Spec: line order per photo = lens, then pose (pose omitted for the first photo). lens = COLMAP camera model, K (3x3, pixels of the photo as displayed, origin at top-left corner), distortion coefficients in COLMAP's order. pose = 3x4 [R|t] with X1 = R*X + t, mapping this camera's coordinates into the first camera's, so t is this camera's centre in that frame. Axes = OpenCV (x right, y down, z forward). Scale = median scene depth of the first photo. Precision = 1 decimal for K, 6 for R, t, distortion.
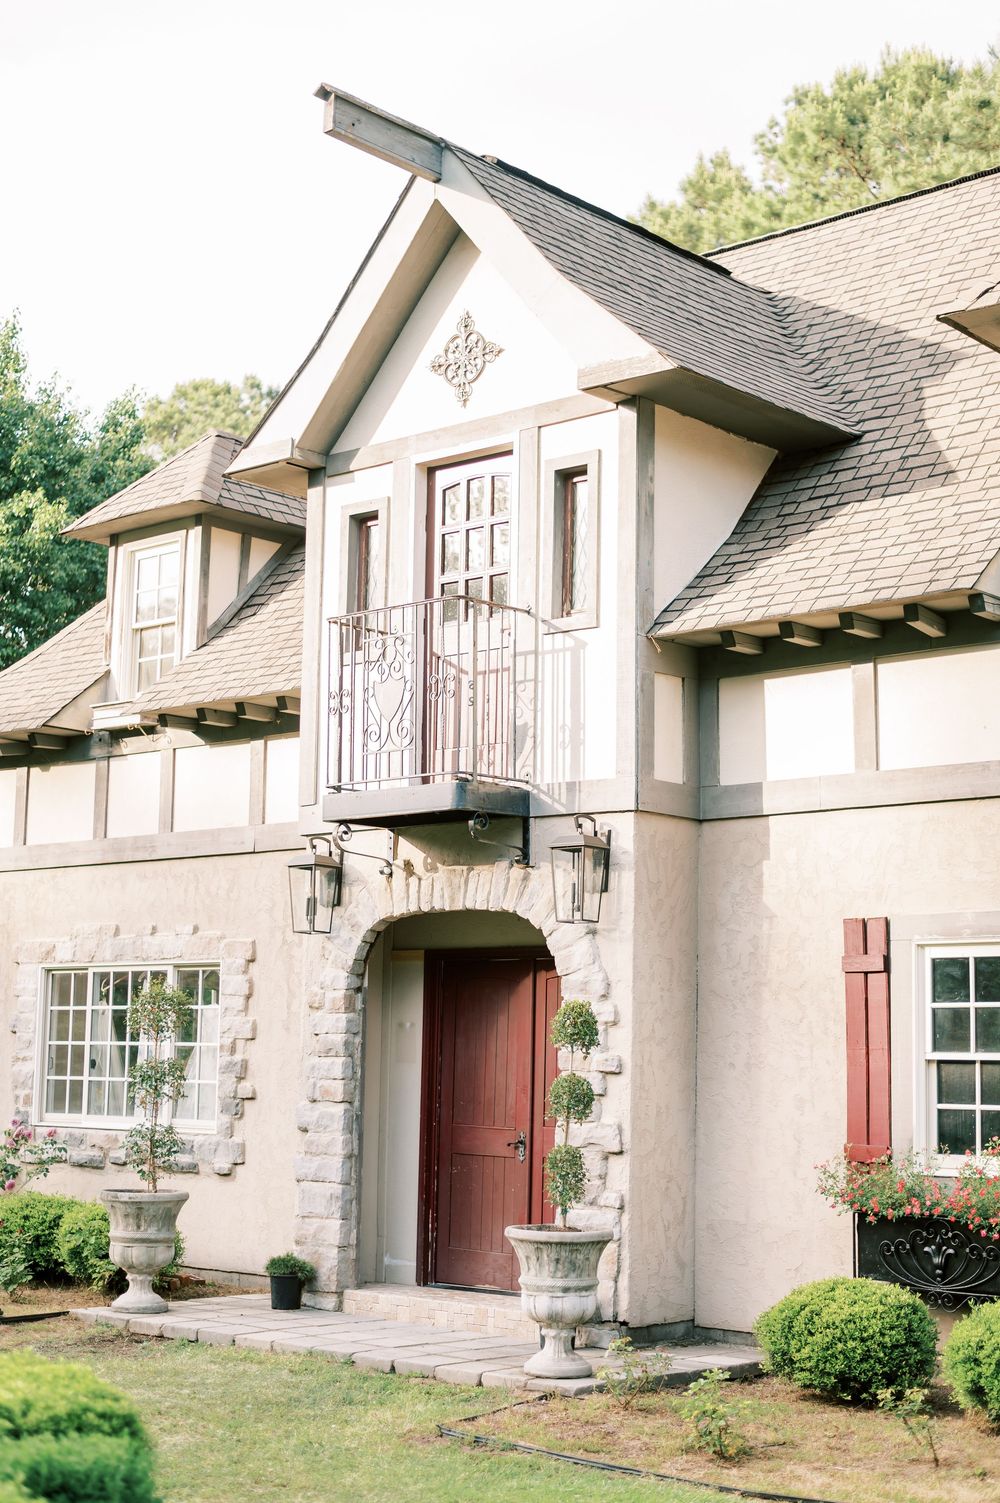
lens RADIAL K [[2234.4, 0, 500.0], [0, 2234.4, 750.9], [0, 0, 1]] dist [0.008199, 0.000000]
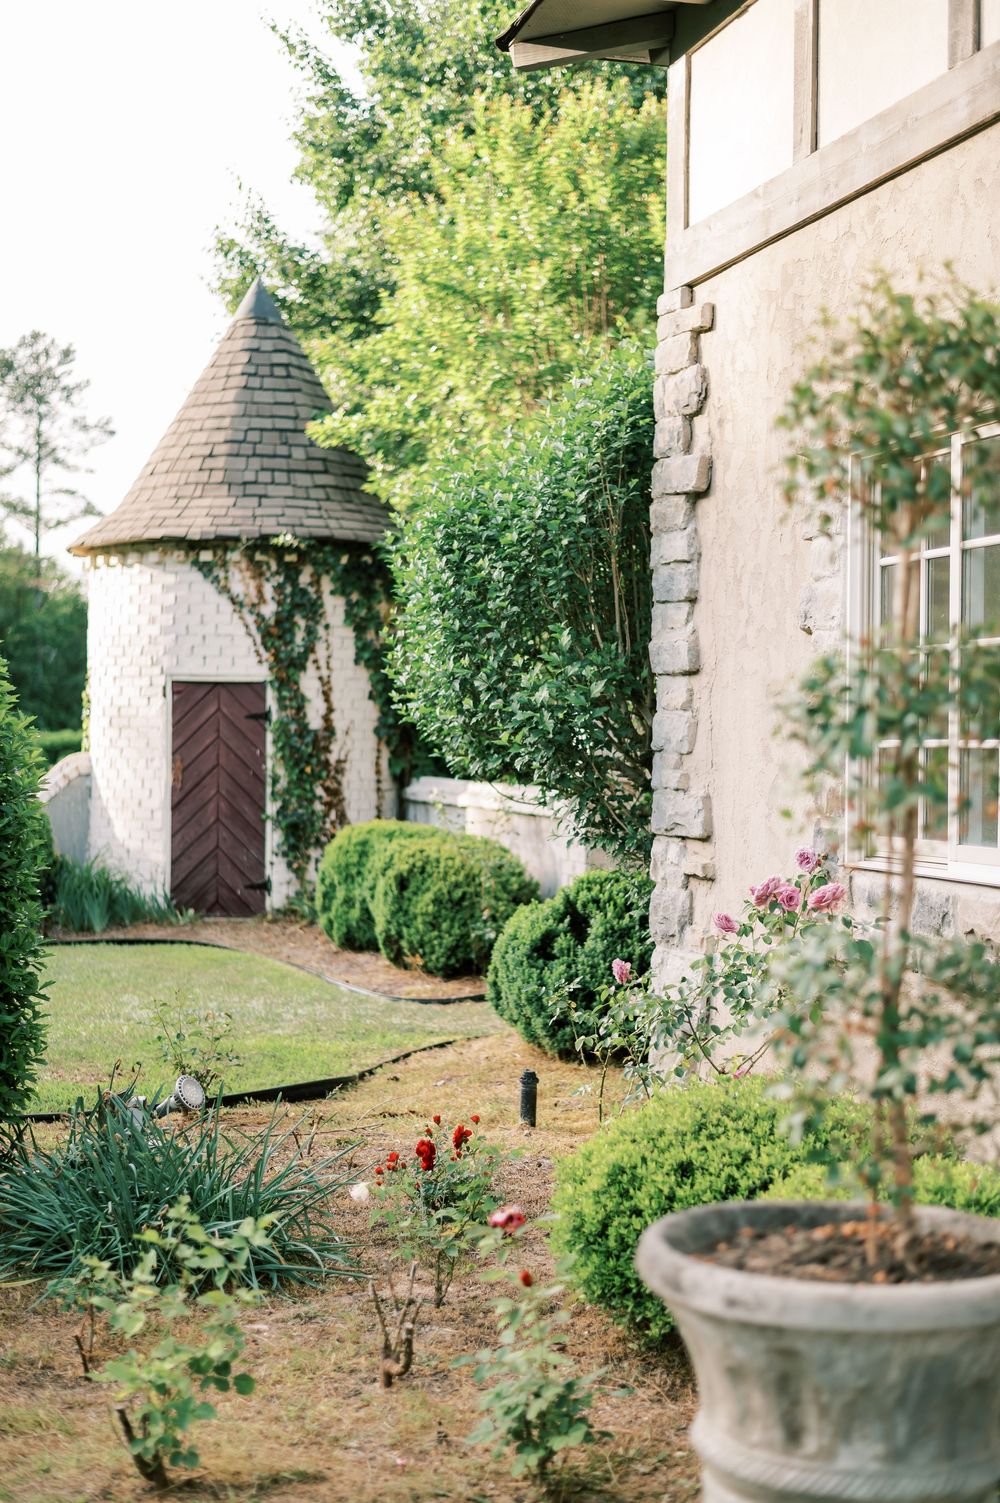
lens RADIAL K [[2234.4, 0, 499.1], [0, 2234.4, 752.1], [0, 0, 1]] dist [0.008199, 0.000000]
pose [[0.856423, -0.009111, -0.516194, -0.078275], [0.081060, 0.989816, 0.117016, 0.124791], [0.509871, -0.142058, 0.848440, 0.821657]]
